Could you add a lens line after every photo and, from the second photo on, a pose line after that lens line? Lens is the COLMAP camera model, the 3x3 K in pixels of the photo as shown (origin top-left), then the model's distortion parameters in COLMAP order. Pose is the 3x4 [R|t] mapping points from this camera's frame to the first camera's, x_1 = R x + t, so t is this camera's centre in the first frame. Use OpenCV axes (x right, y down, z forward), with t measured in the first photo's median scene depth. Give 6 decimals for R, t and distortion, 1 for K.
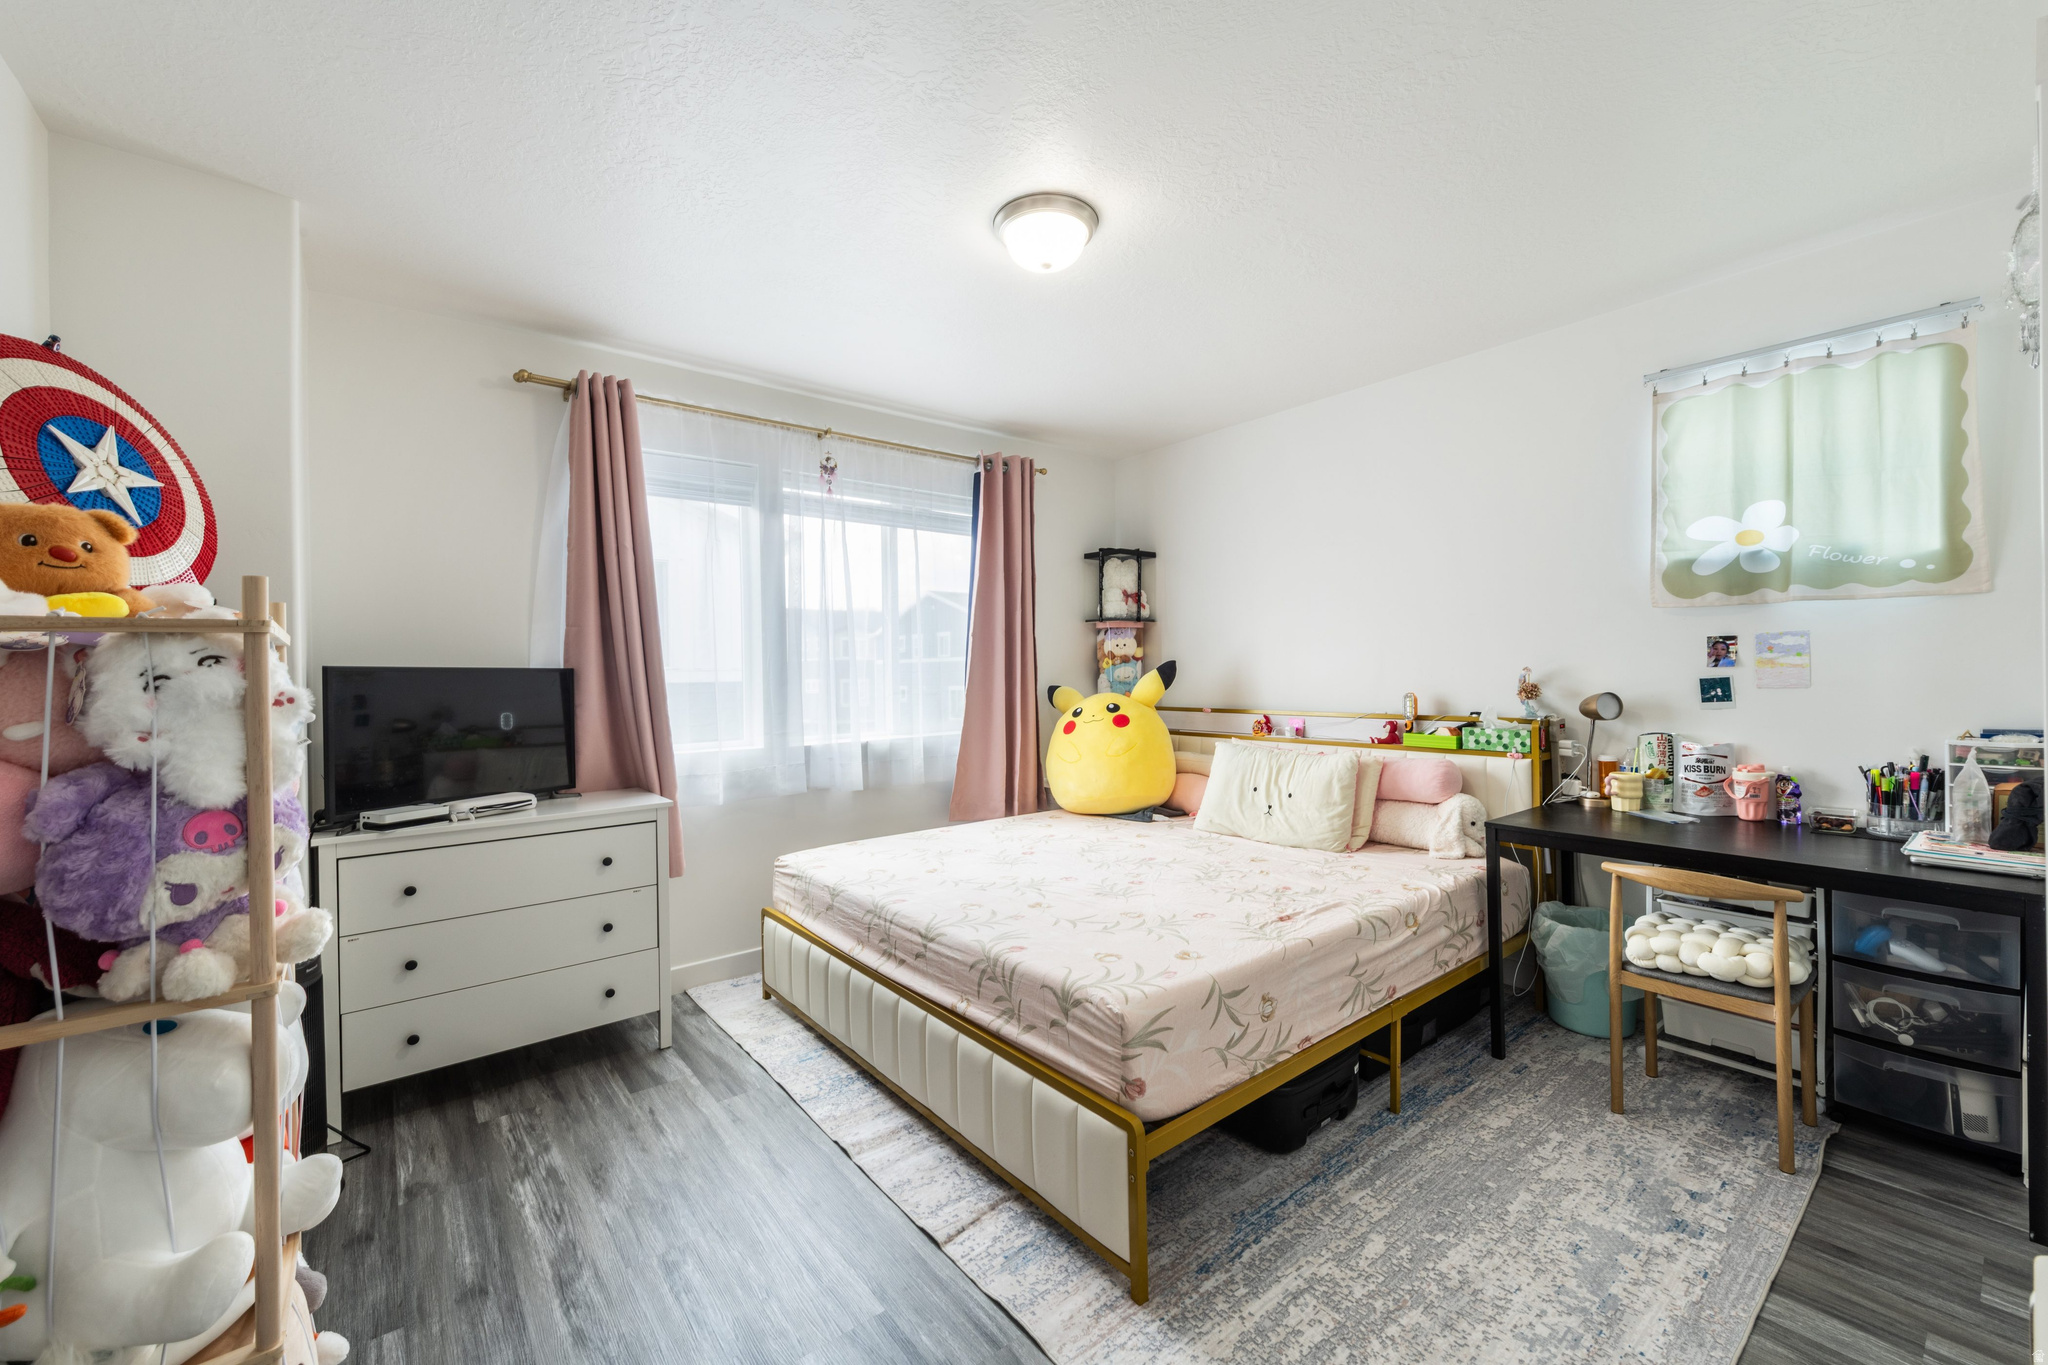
lens RADIAL K [[809.1, 0, 1023.1], [0, 809.1, 673.3], [0, 0, 1]] dist [0.002328, -0.000473]
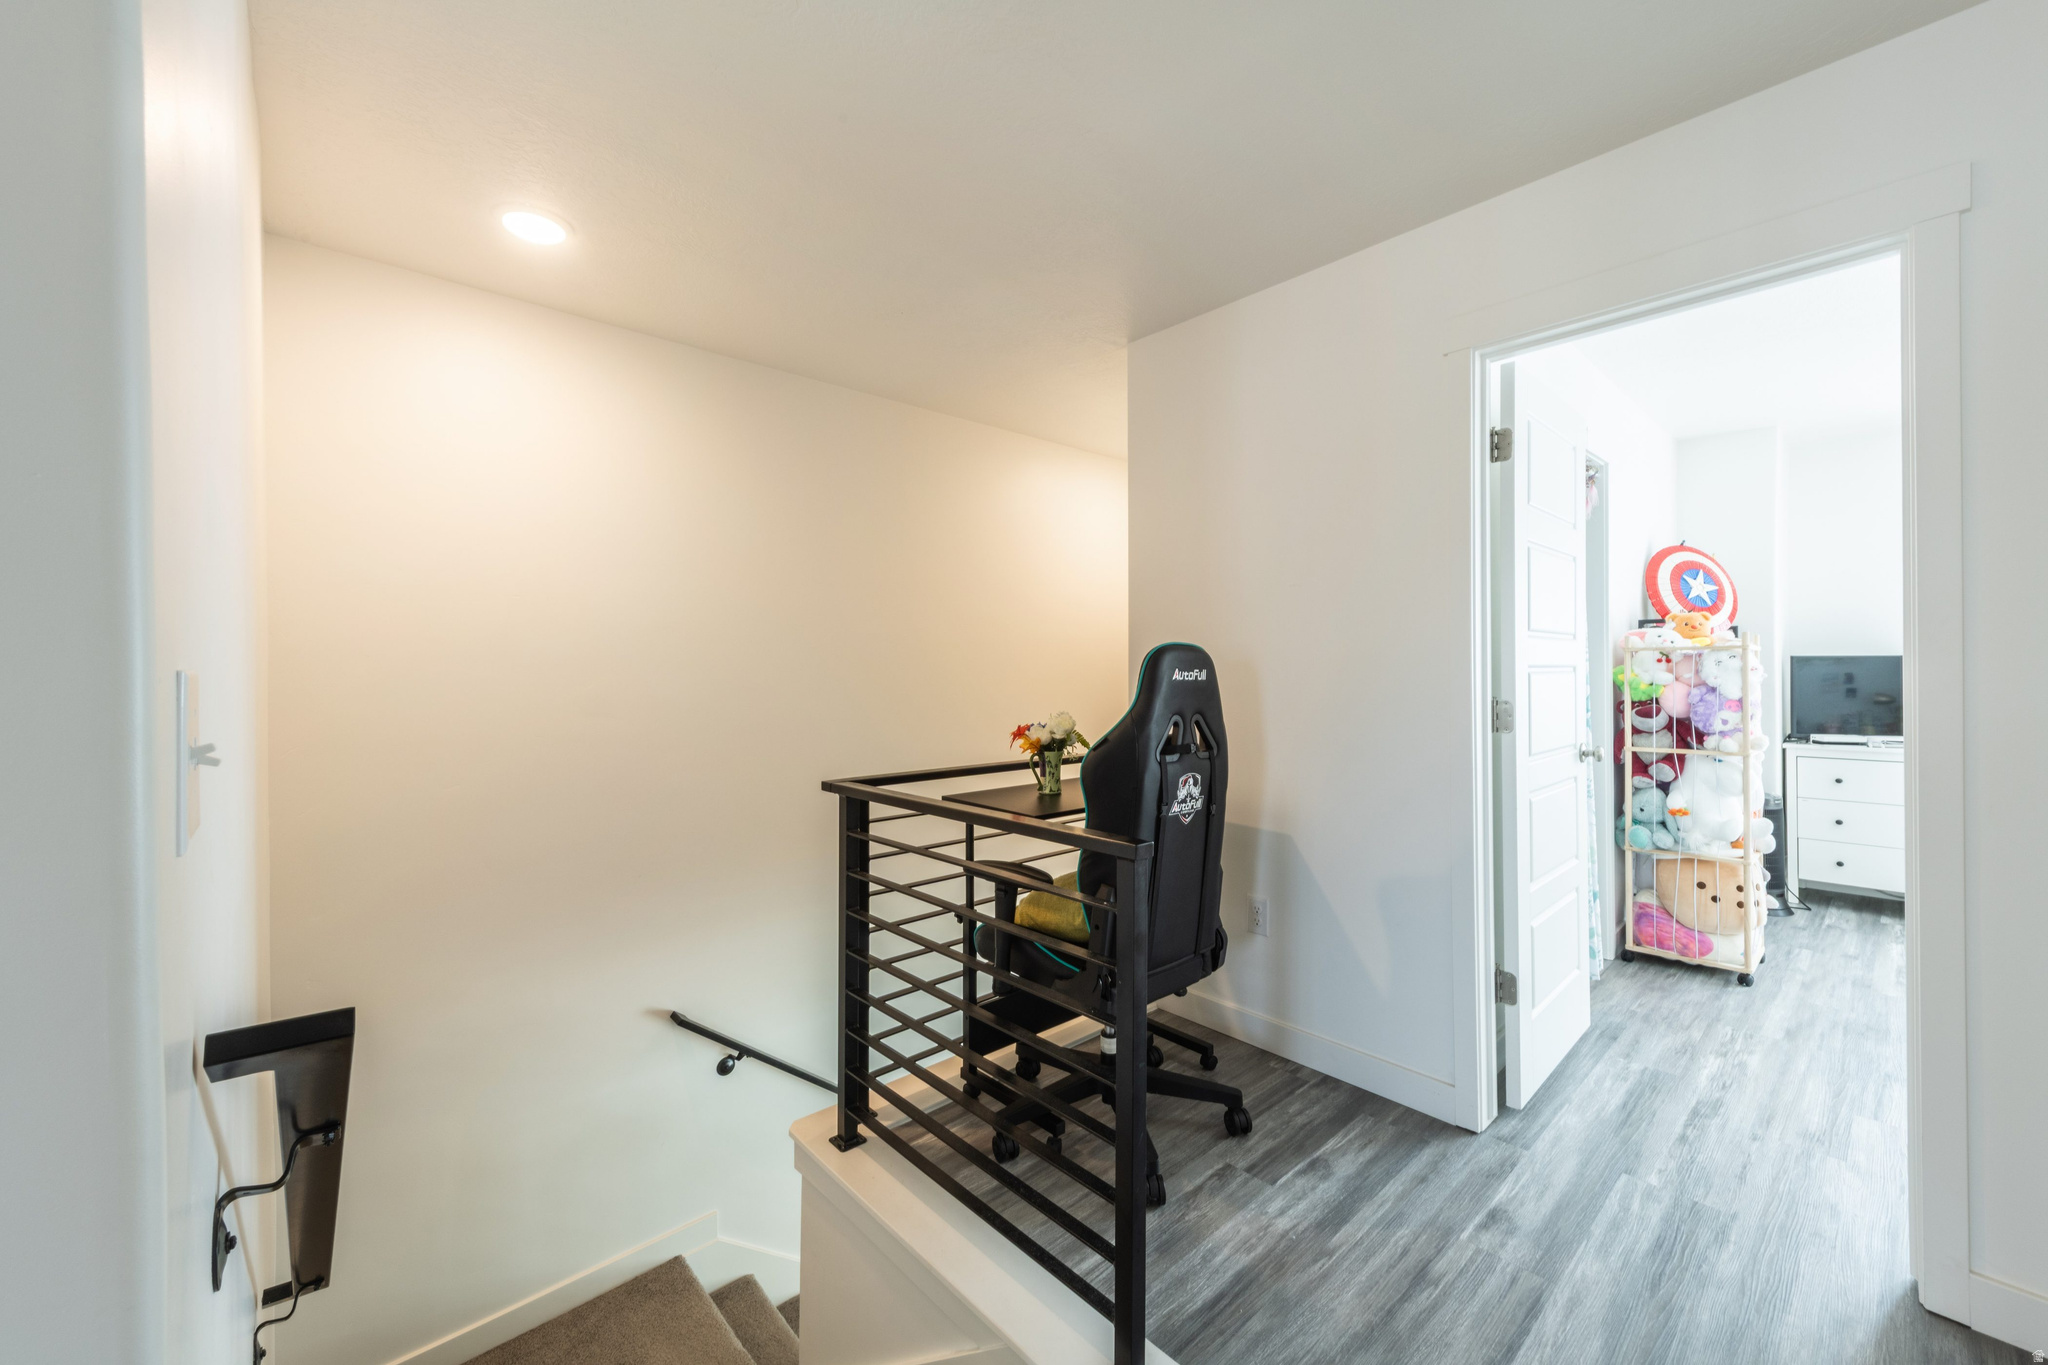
lens RADIAL K [[809.1, 0, 1023.1], [0, 809.1, 673.3], [0, 0, 1]] dist [0.002328, -0.000473]
pose [[0.058812, 0.018990, -0.998088, 2.292610], [0.004771, 0.999802, 0.019304, -0.027636], [0.998258, -0.005897, 0.058710, -2.246270]]
